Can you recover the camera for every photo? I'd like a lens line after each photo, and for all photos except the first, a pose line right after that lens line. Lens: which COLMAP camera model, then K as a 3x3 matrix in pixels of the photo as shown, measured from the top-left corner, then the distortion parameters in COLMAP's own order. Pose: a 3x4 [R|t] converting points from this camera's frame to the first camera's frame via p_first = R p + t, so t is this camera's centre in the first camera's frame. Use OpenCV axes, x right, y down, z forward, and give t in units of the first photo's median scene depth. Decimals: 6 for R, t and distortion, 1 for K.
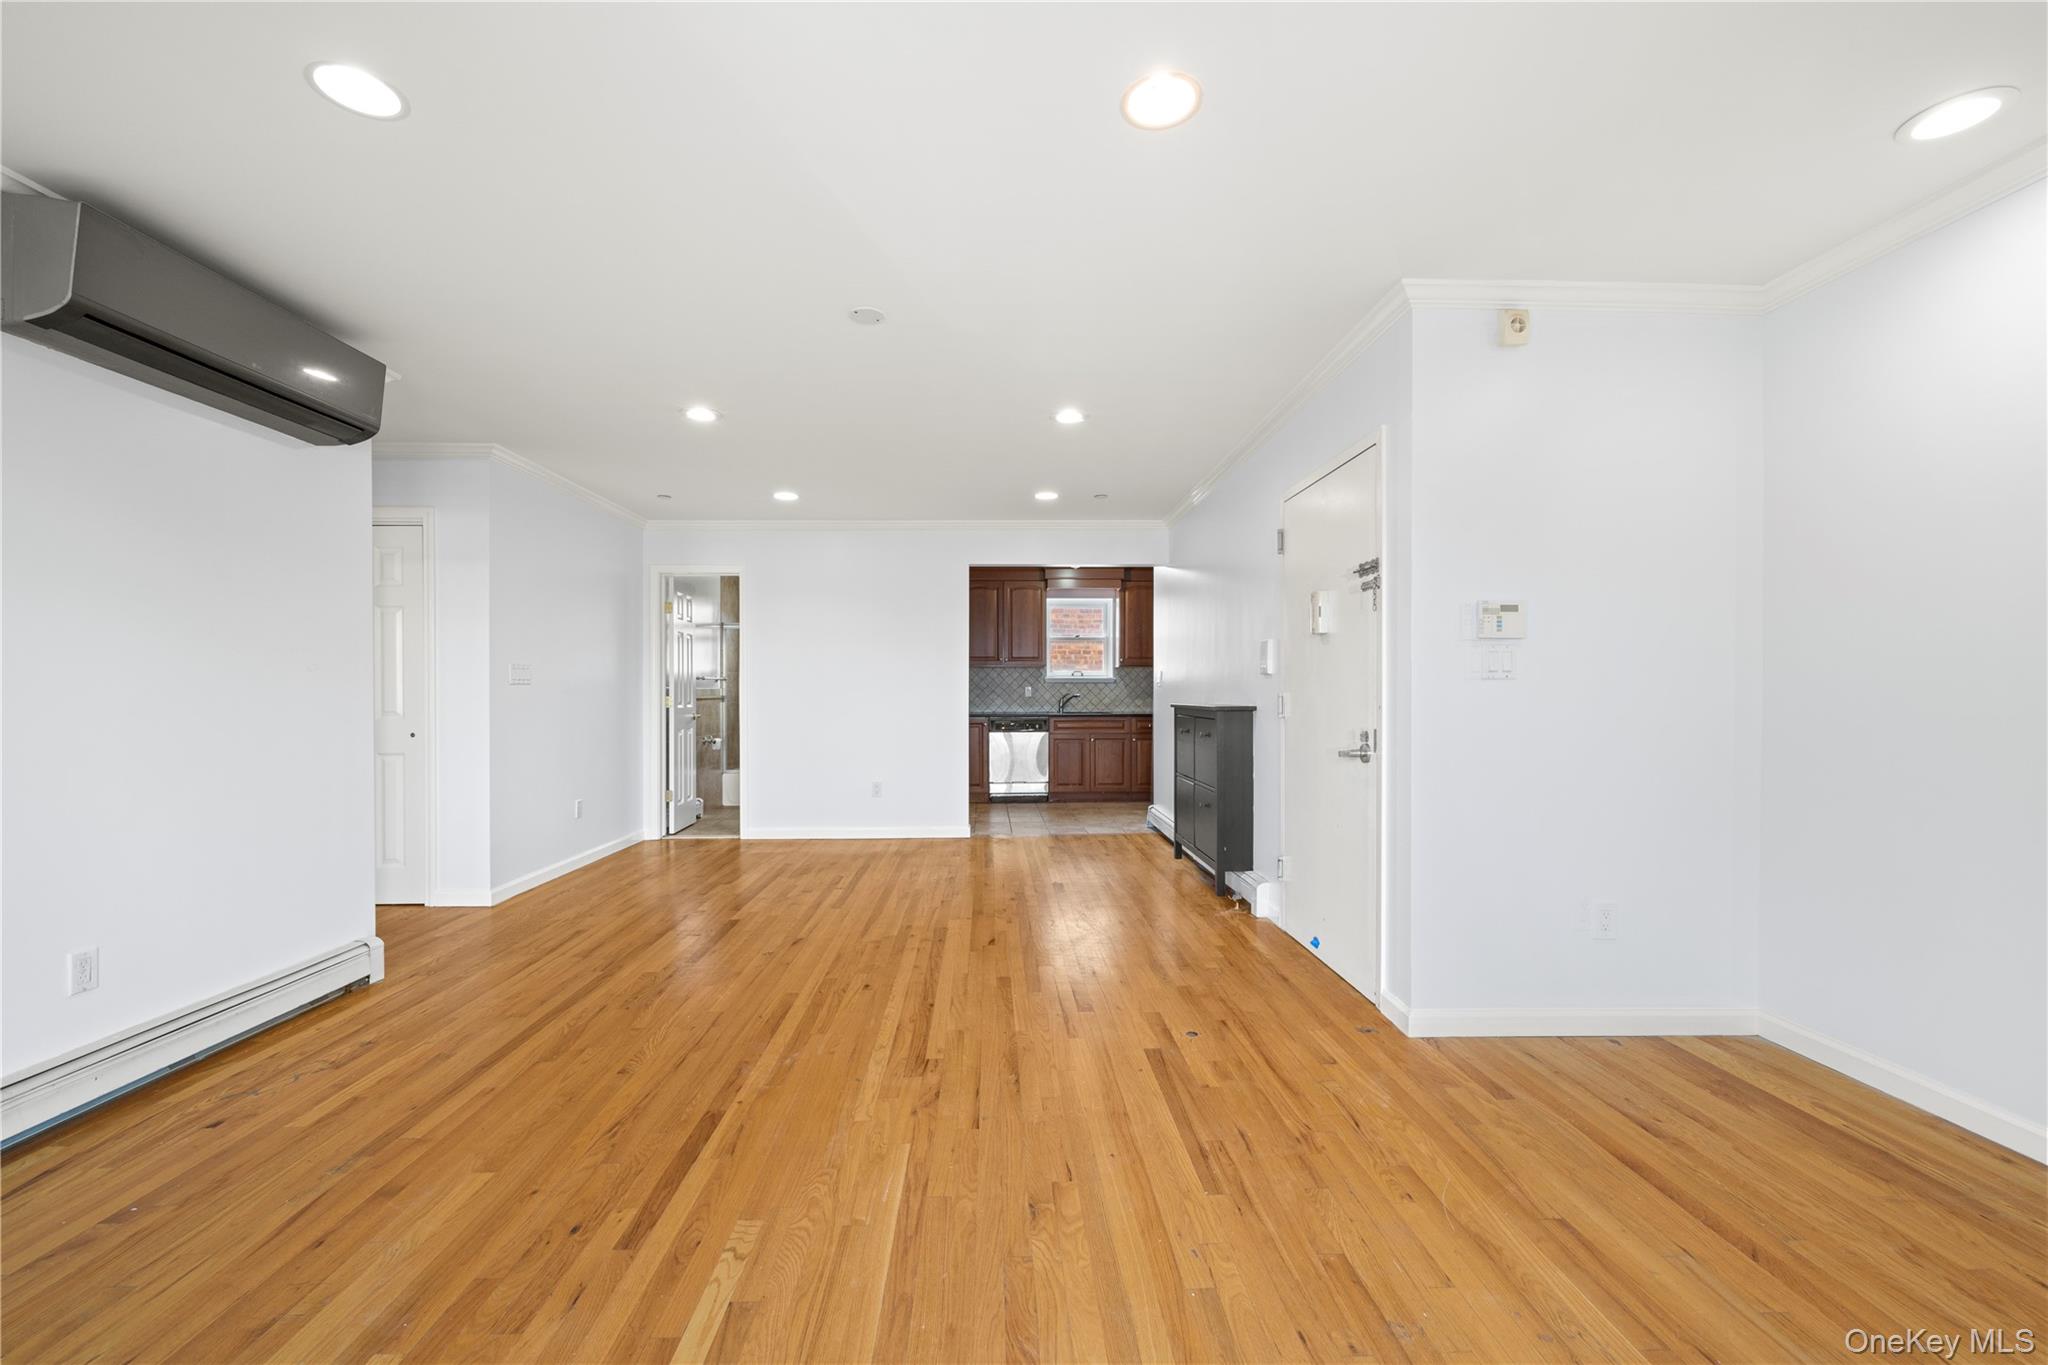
lens RADIAL K [[820.9, 0, 1068.2], [0, 820.9, 686.6], [0, 0, 1]] dist [-0.007762, -0.000085]
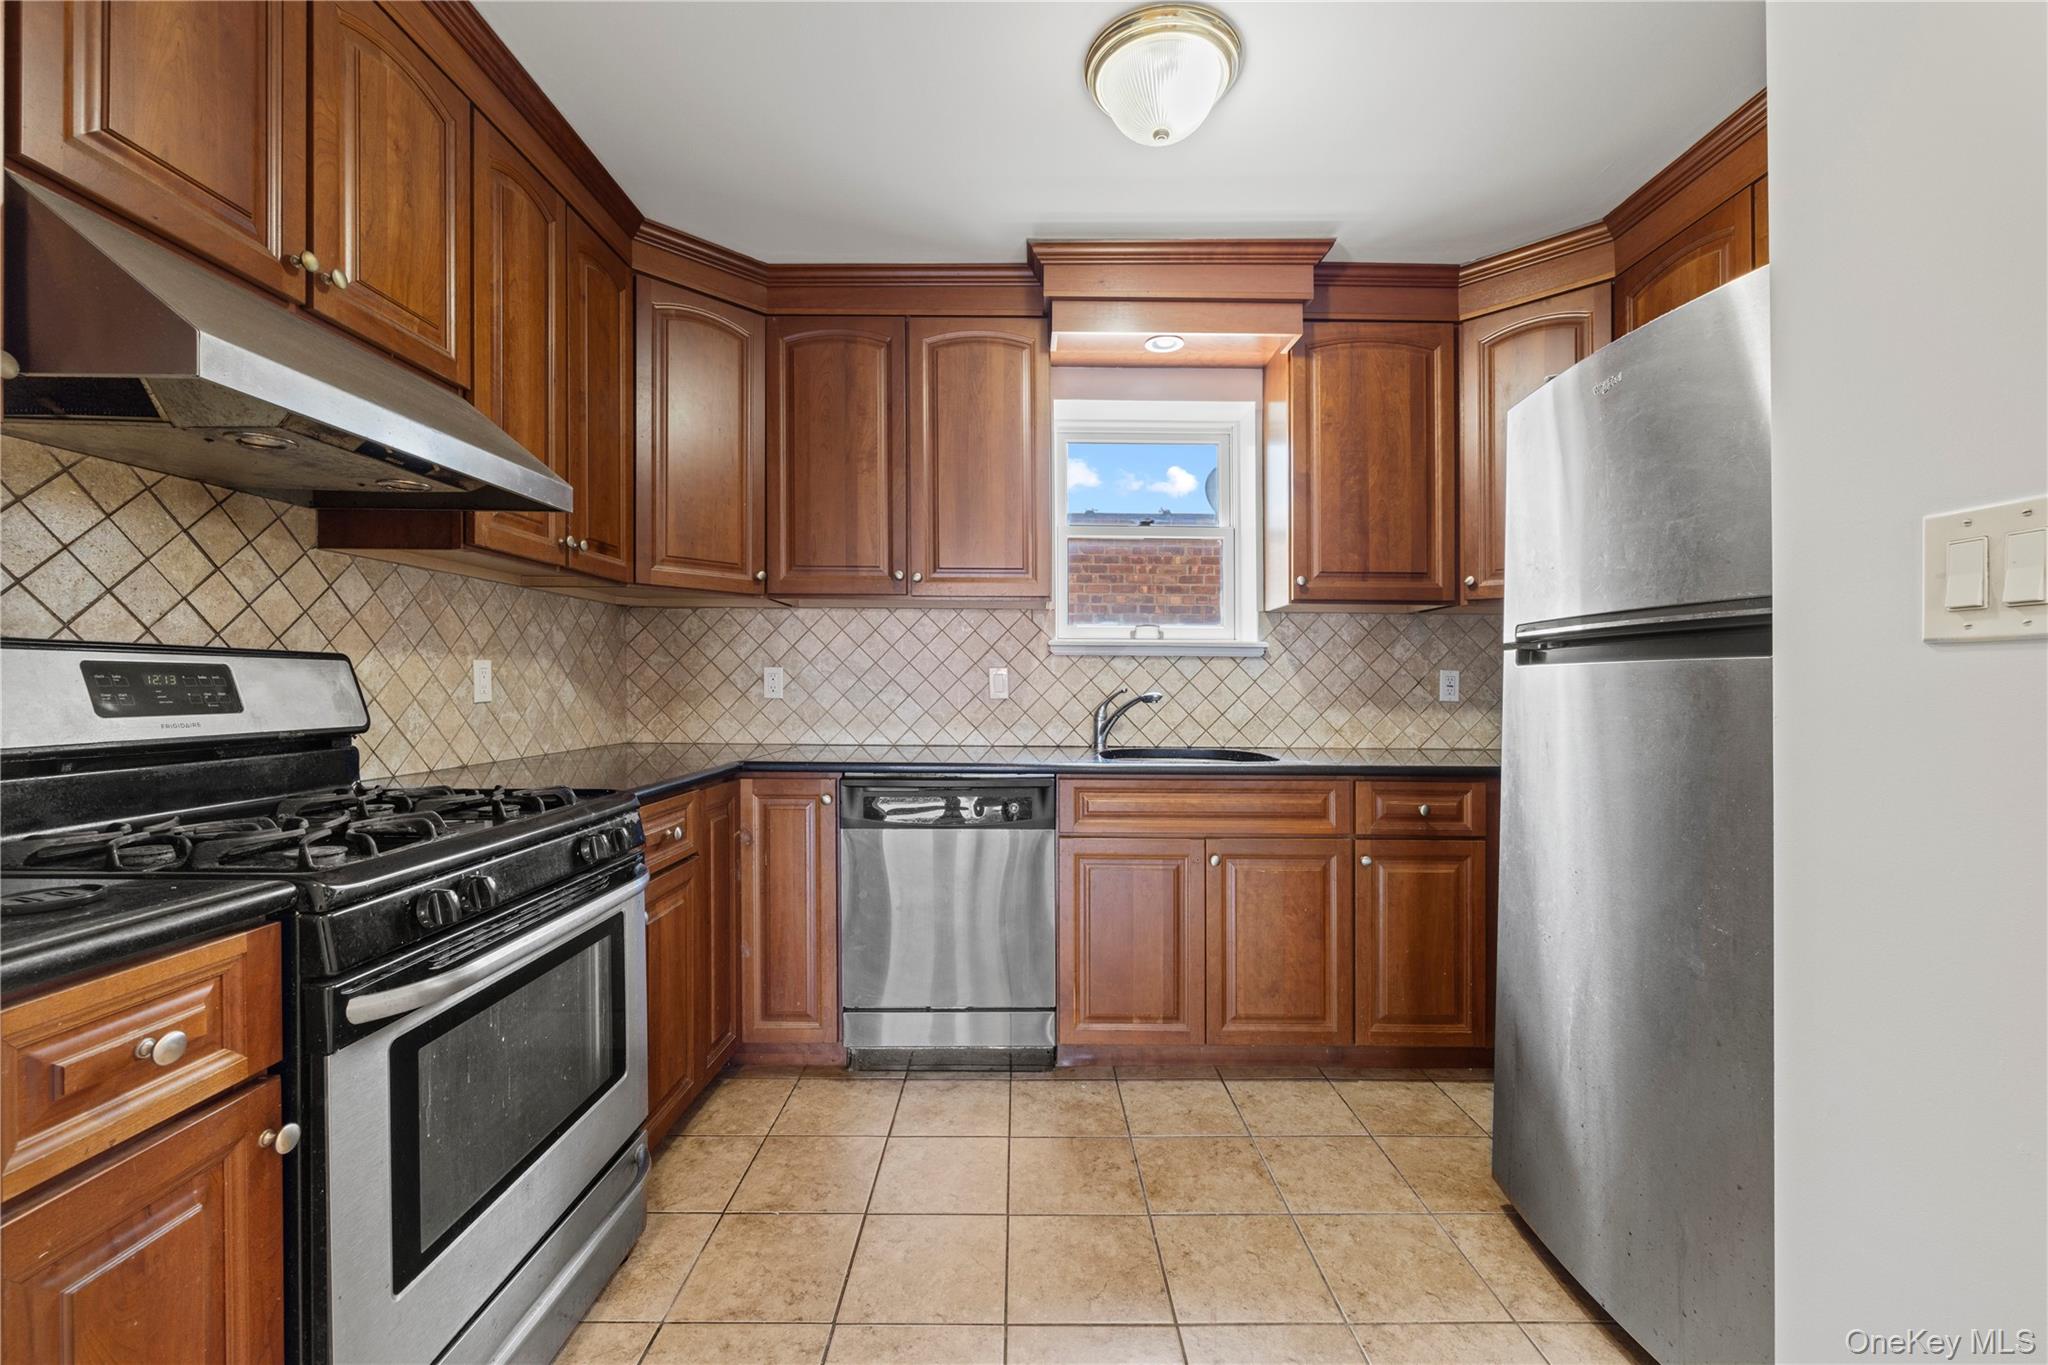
lens RADIAL K [[820.9, 0, 1020.3], [0, 820.9, 681.2], [0, 0, 1]] dist [-0.007762, -0.000085]
pose [[0.996292, 0.005776, -0.085839, -0.011314], [-0.005722, 0.999983, 0.000880, 0.005051], [0.085843, -0.000385, 0.996309, 0.677436]]
